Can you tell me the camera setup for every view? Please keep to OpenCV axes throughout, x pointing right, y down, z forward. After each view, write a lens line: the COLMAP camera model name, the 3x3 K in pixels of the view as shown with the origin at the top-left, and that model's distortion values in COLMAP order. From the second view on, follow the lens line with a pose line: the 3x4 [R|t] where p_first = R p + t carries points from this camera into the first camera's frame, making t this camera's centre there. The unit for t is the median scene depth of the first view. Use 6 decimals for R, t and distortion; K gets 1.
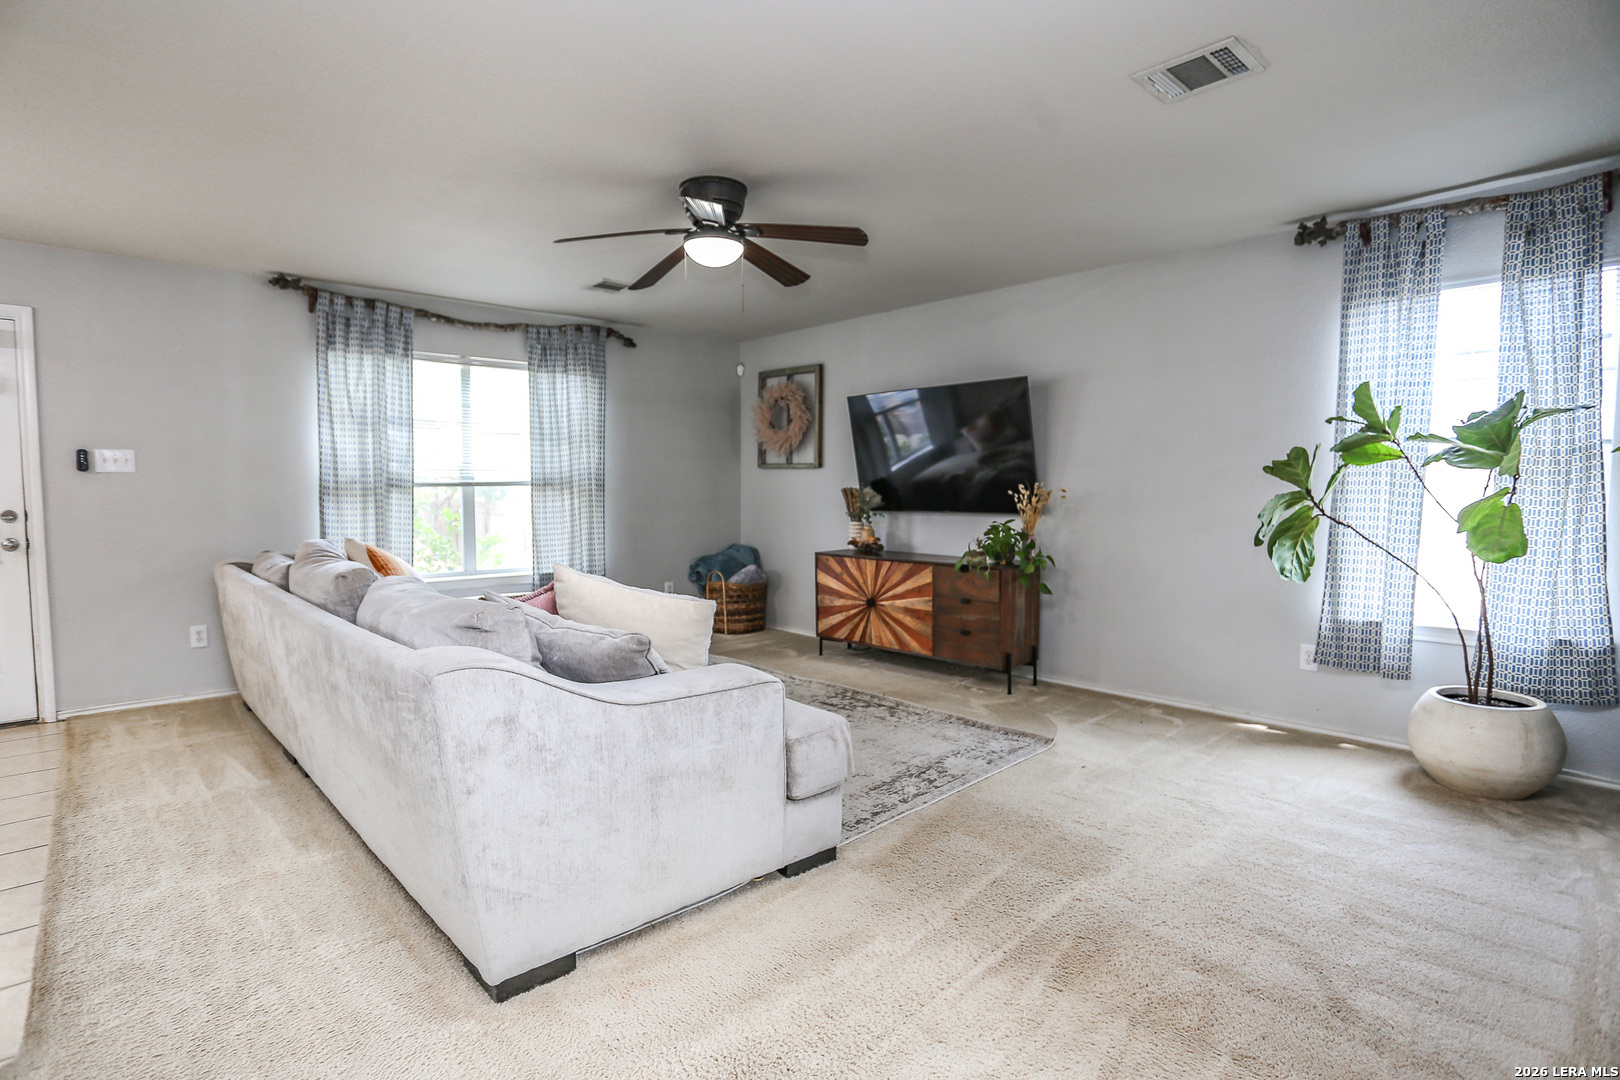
lens RADIAL K [[812.3, 0, 801.1], [0, 812.3, 542.5], [0, 0, 1]] dist [-0.076599, 0.034456]
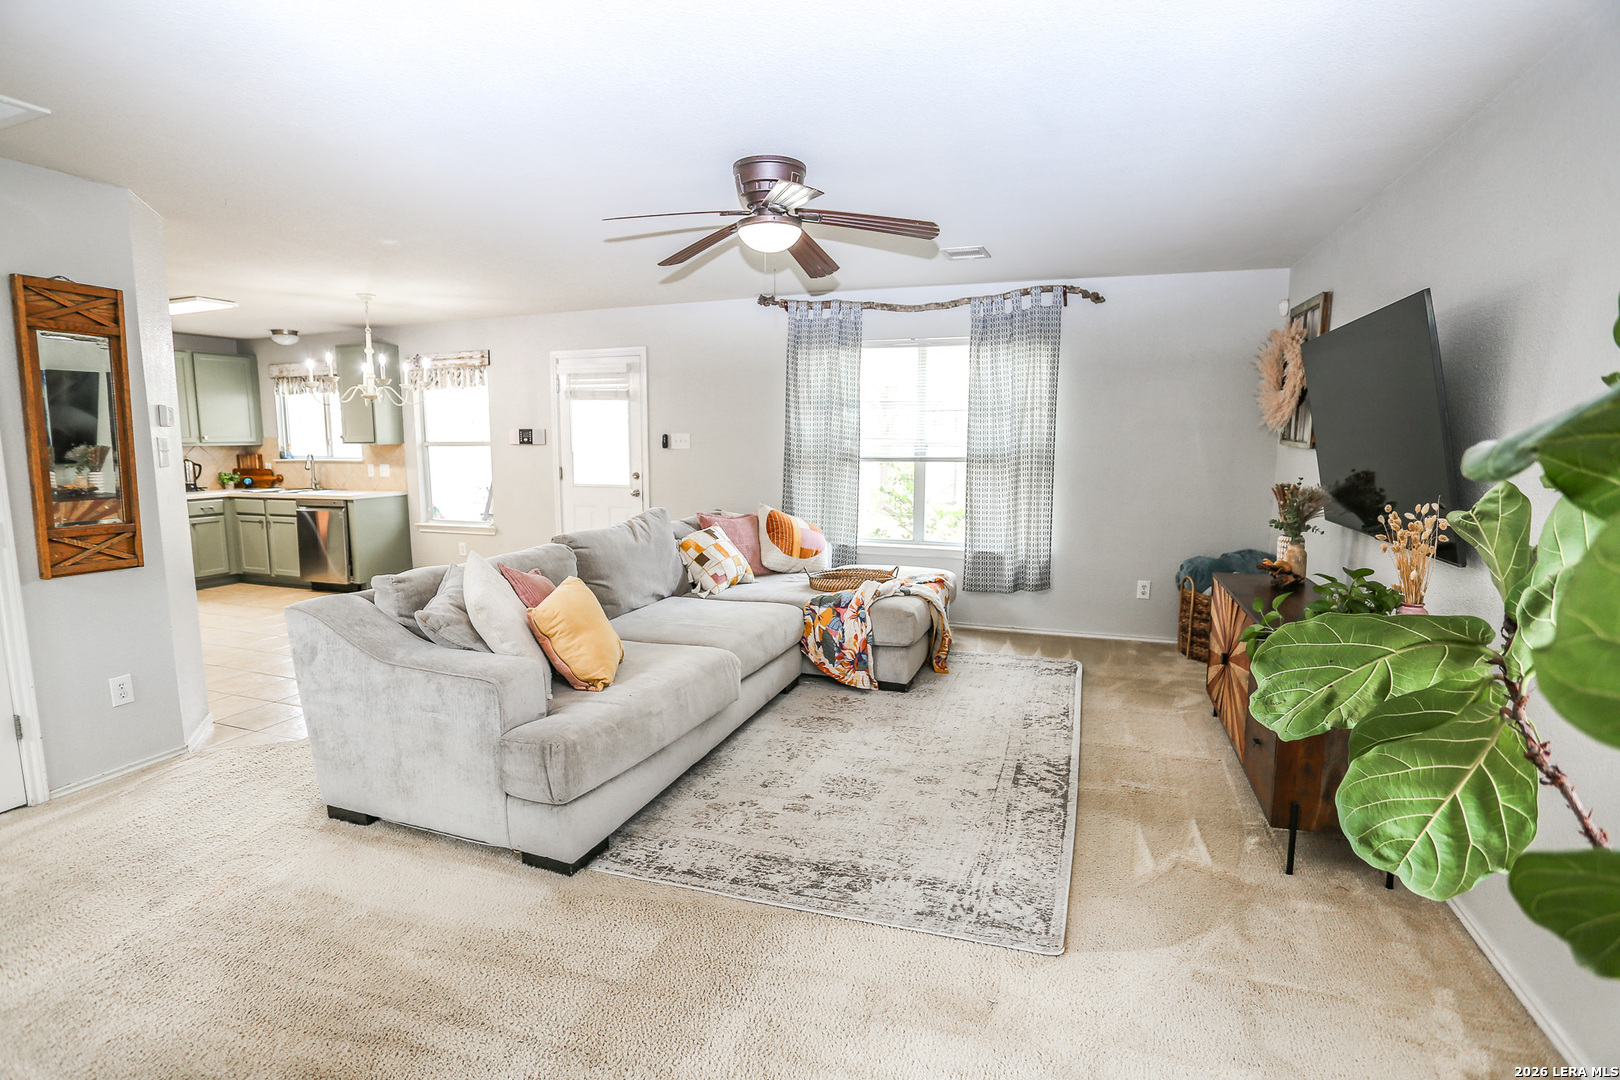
lens RADIAL K [[799.6, 0, 800.9], [0, 799.6, 543.1], [0, 0, 1]] dist [-0.075560, 0.029784]
pose [[0.459990, 0.121946, -0.879510, 0.525333], [-0.059439, 0.992531, 0.106530, -0.075333], [0.885933, 0.003274, 0.463802, 0.424269]]
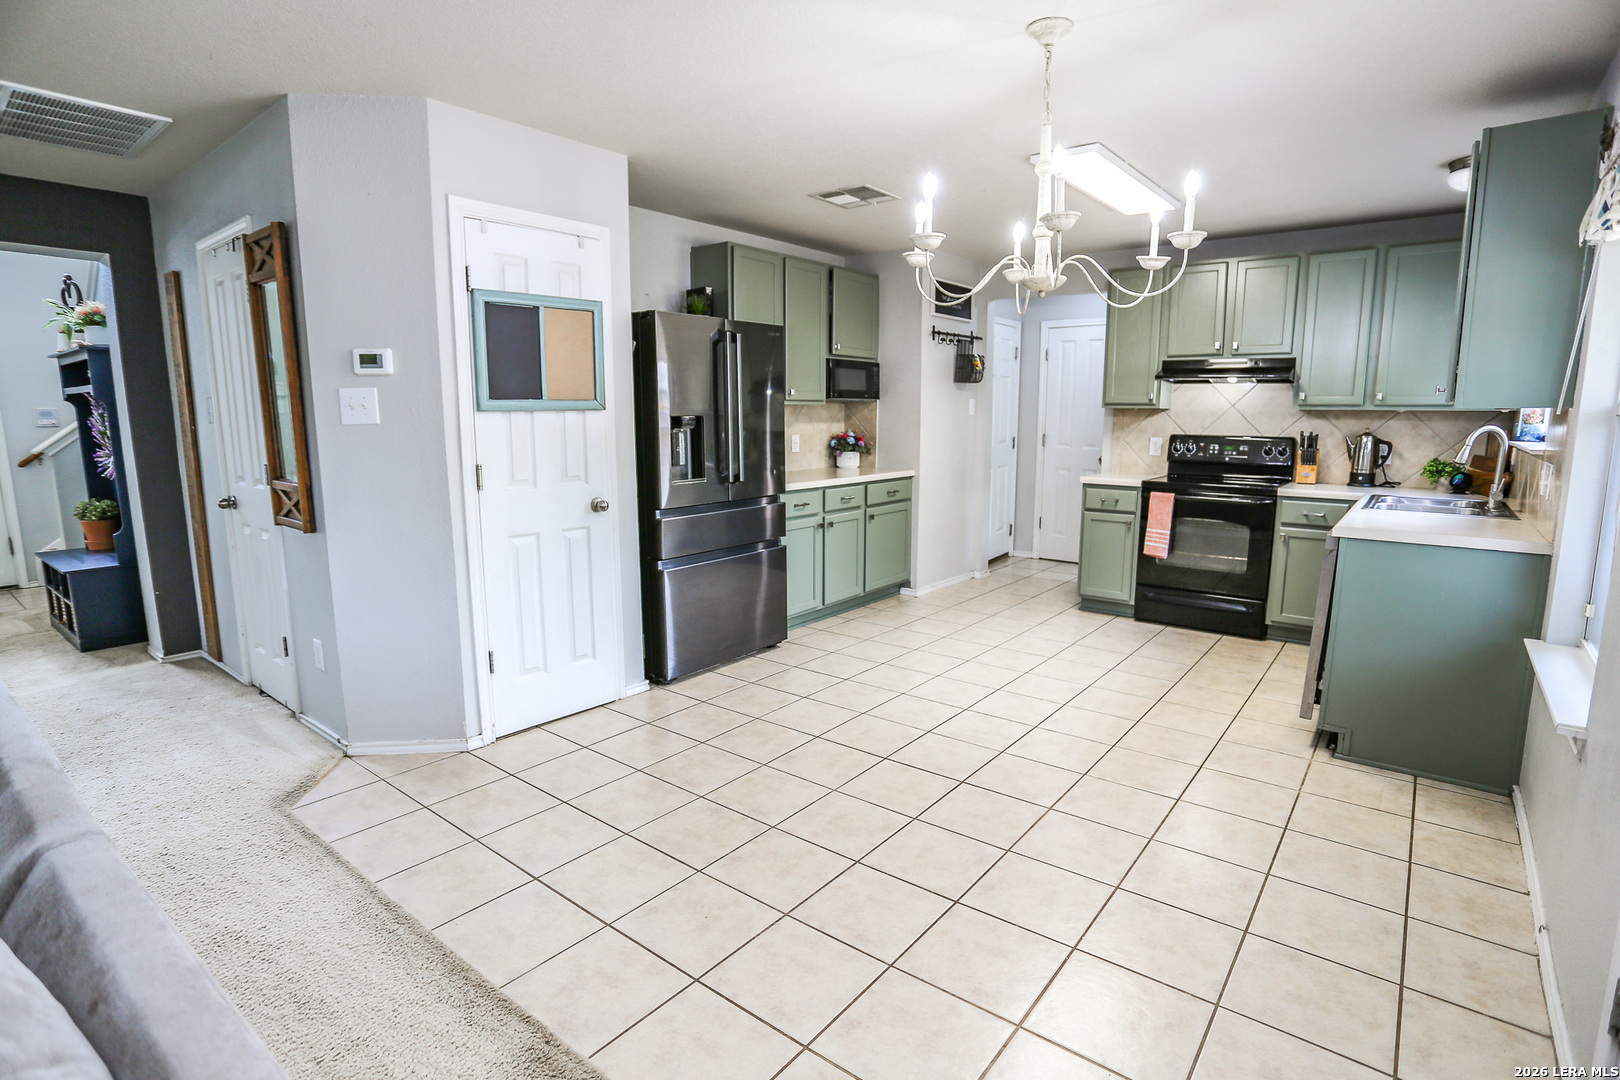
lens RADIAL K [[812.3, 0, 801.1], [0, 812.3, 542.5], [0, 0, 1]] dist [-0.076599, 0.034456]
pose [[-0.987831, 0.028852, -0.152833, -0.619388], [-0.006625, 0.973946, 0.226683, -0.085870], [0.155391, 0.224937, -0.961903, 0.894012]]
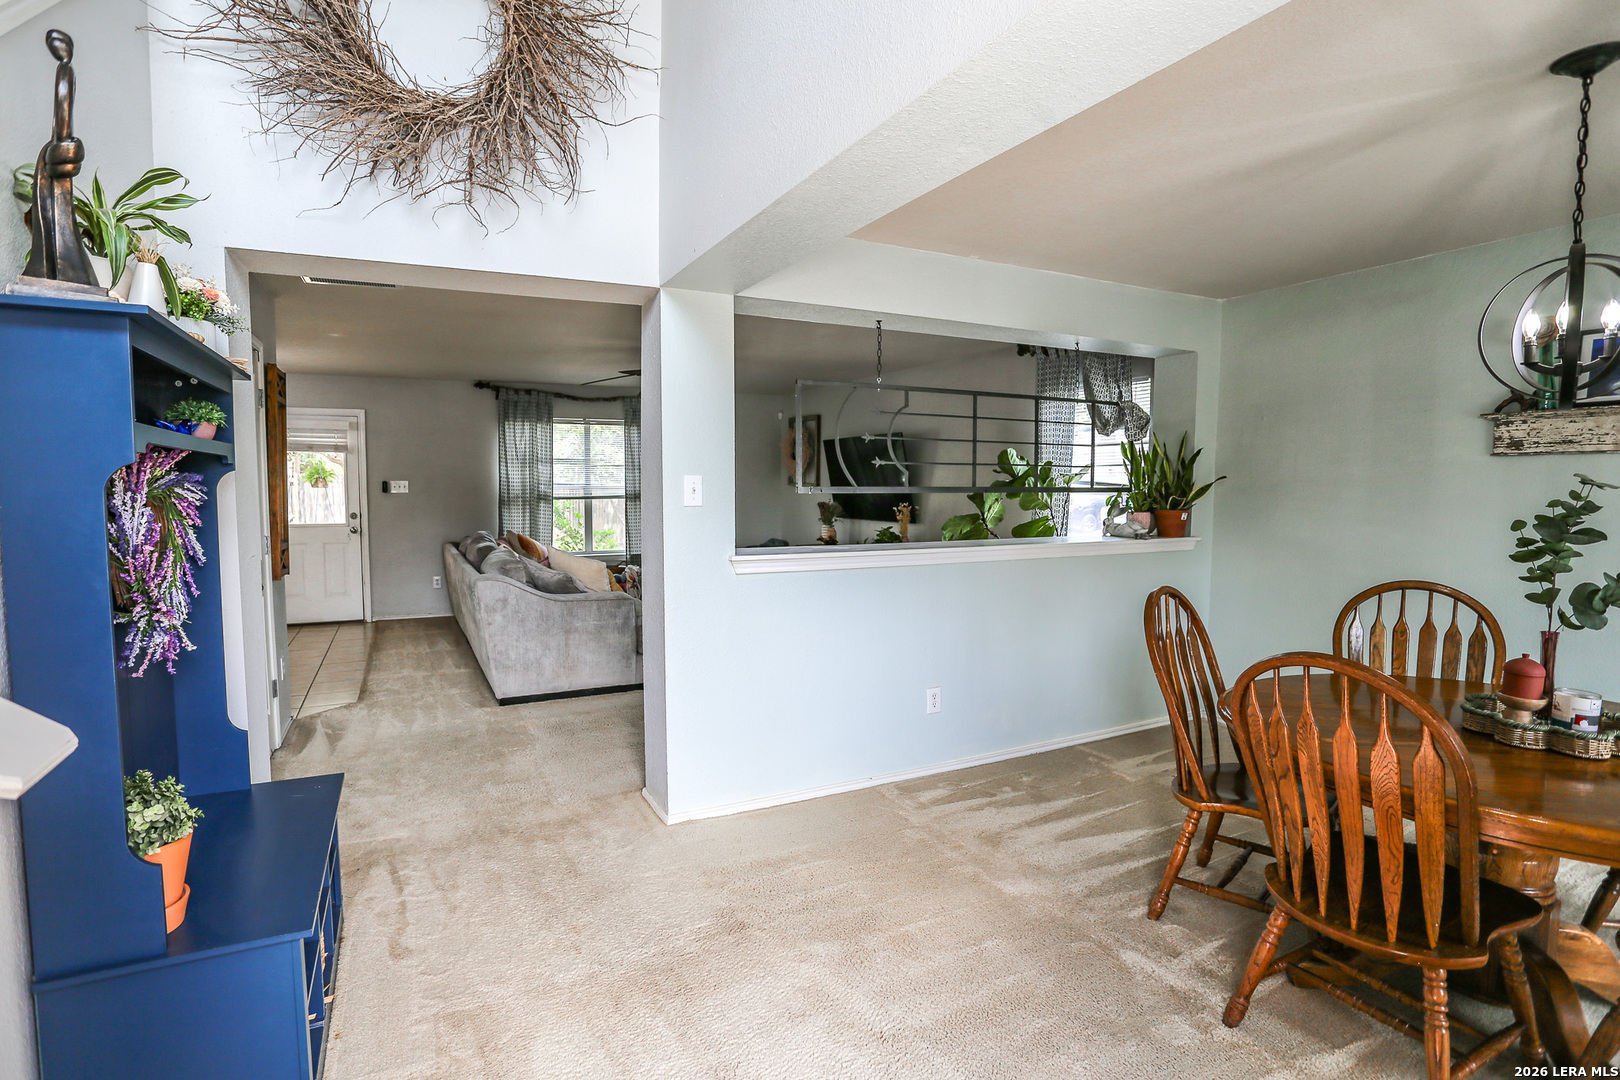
lens RADIAL K [[812.3, 0, 801.1], [0, 812.3, 542.5], [0, 0, 1]] dist [-0.076599, 0.034456]
pose [[0.962026, 0.023948, -0.271904, 0.505496], [-0.021508, 0.999697, 0.011952, -0.012124], [0.272108, -0.005650, 0.962250, -0.513022]]
